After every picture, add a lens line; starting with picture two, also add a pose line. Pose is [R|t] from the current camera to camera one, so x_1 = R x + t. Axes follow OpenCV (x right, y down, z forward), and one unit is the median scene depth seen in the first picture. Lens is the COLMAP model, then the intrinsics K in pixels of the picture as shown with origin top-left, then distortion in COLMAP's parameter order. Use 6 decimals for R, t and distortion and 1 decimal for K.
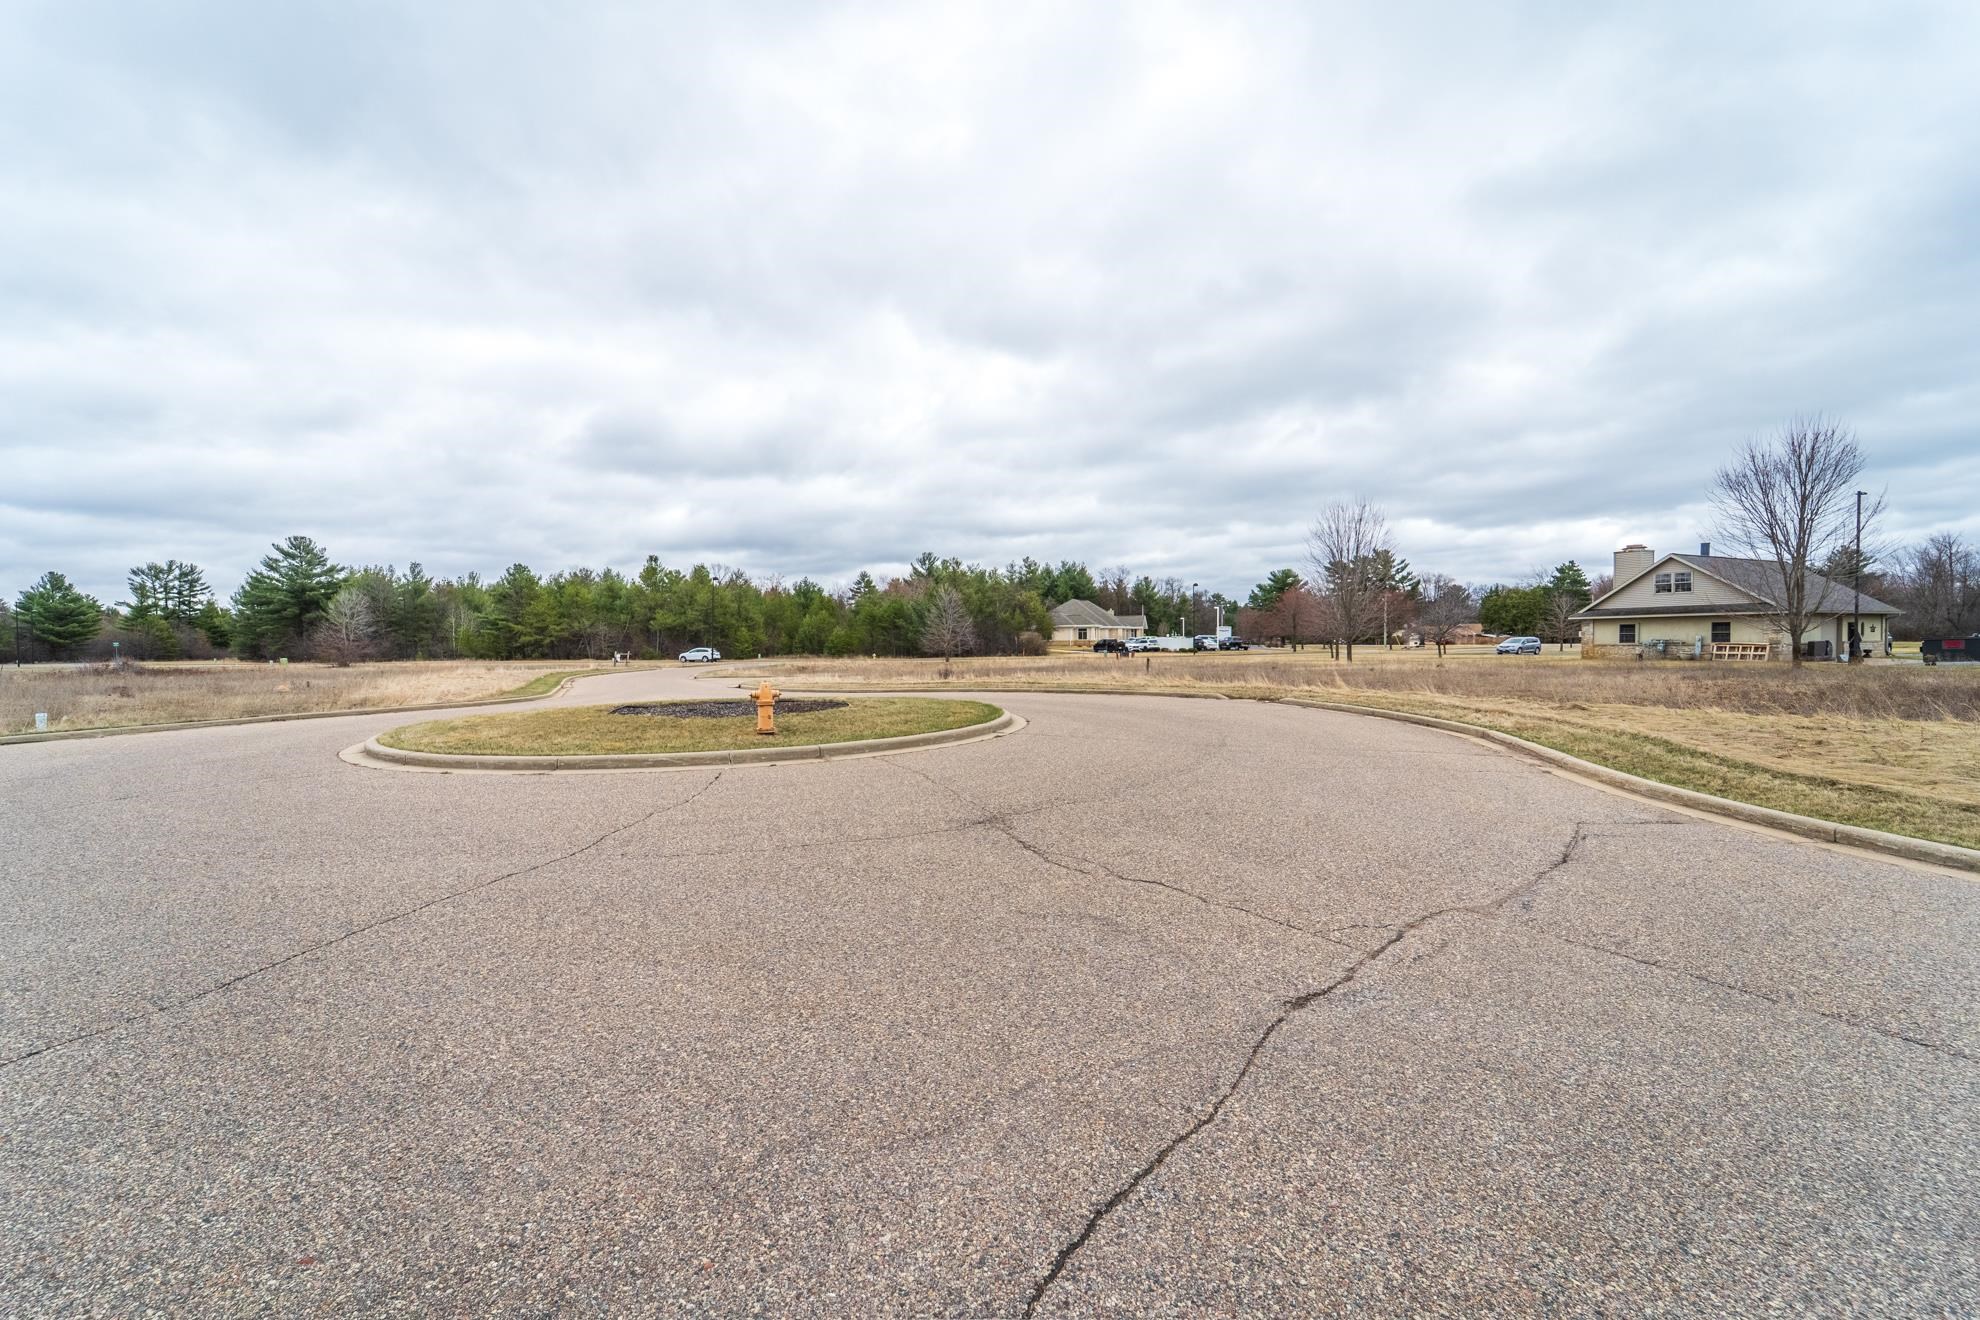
lens RADIAL K [[804.4, 0, 980.9], [0, 804.4, 661.8], [0, 0, 1]] dist [0.003852, -0.001218]
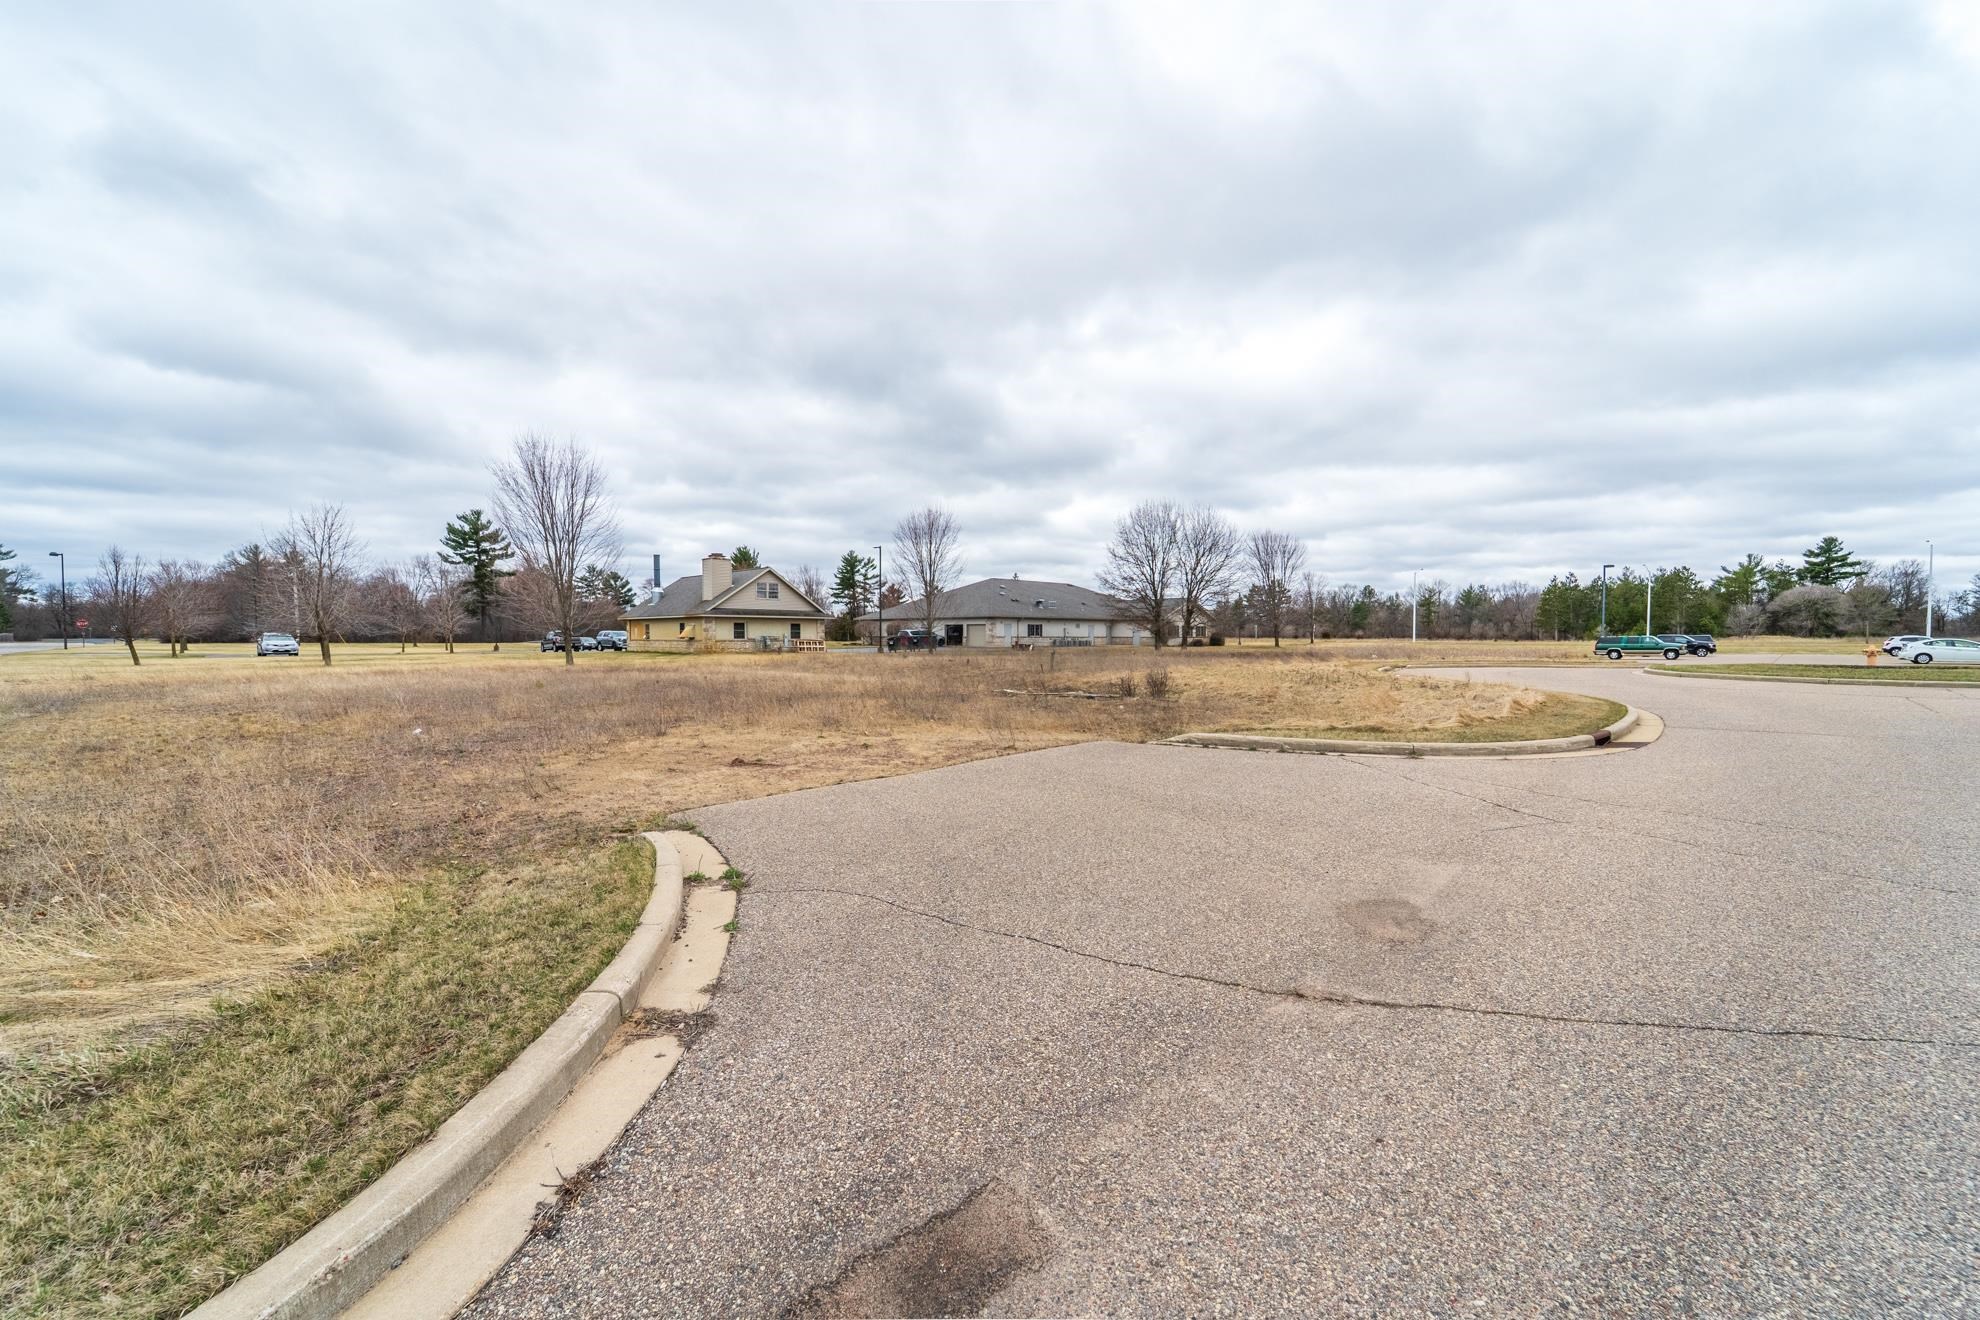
lens RADIAL K [[804.4, 0, 987.5], [0, 804.4, 683.6], [0, 0, 1]] dist [0.003852, -0.001218]
pose [[-0.307912, -0.041444, 0.950512, -0.184155], [0.024172, 0.998388, 0.051362, -0.004374], [-0.951108, 0.038791, -0.306414, 0.453452]]
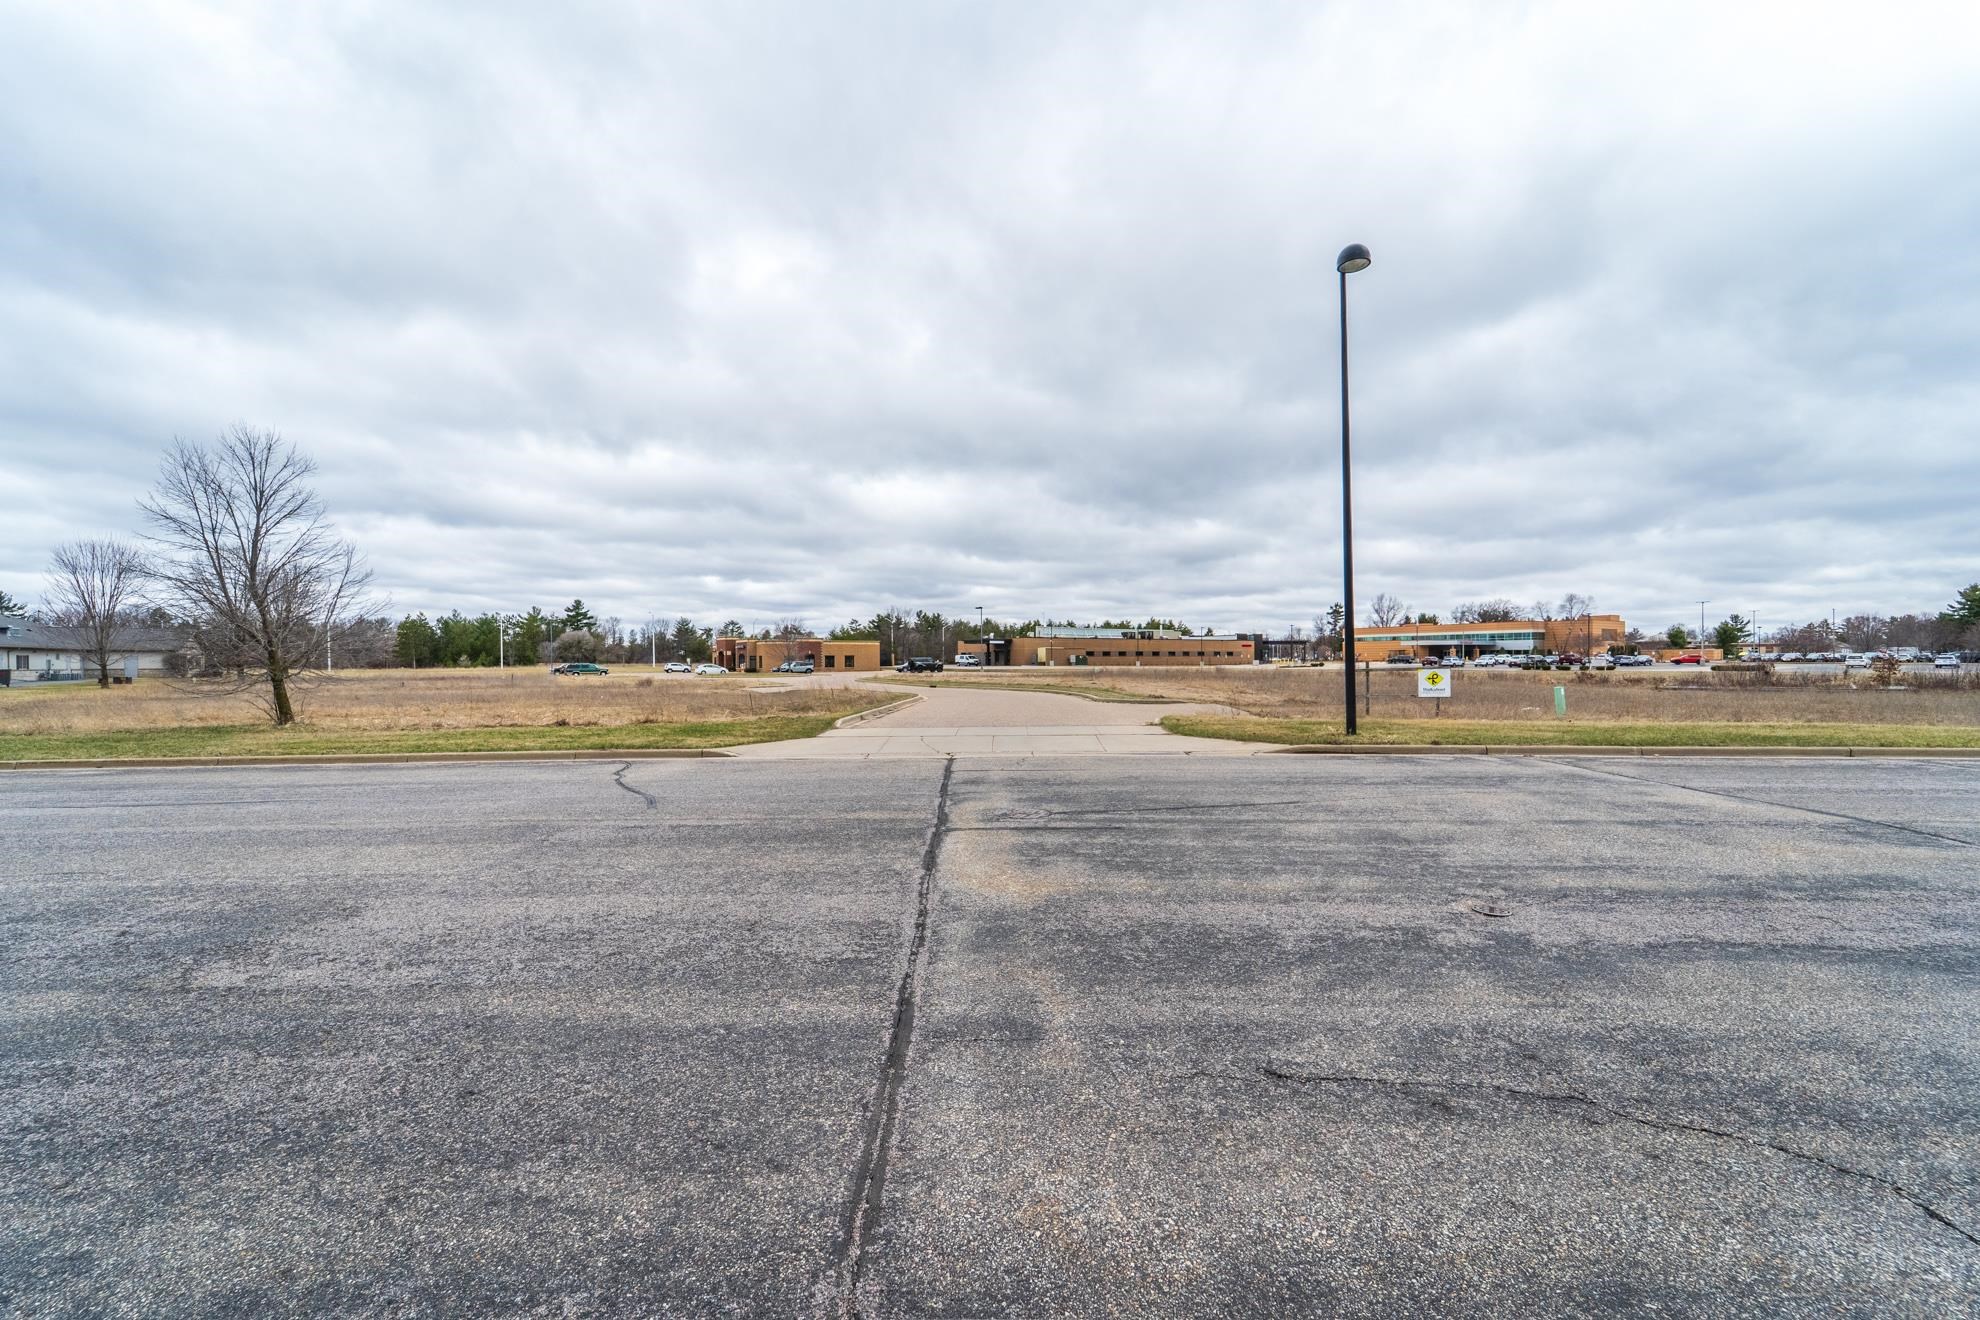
lens RADIAL K [[804.4, 0, 987.1], [0, 804.4, 656.3], [0, 0, 1]] dist [0.003852, -0.001218]
pose [[-0.995358, 0.020897, -0.093942, -0.192264], [0.019281, 0.999651, 0.018083, -0.015992], [0.094287, 0.016188, -0.995413, 0.903024]]
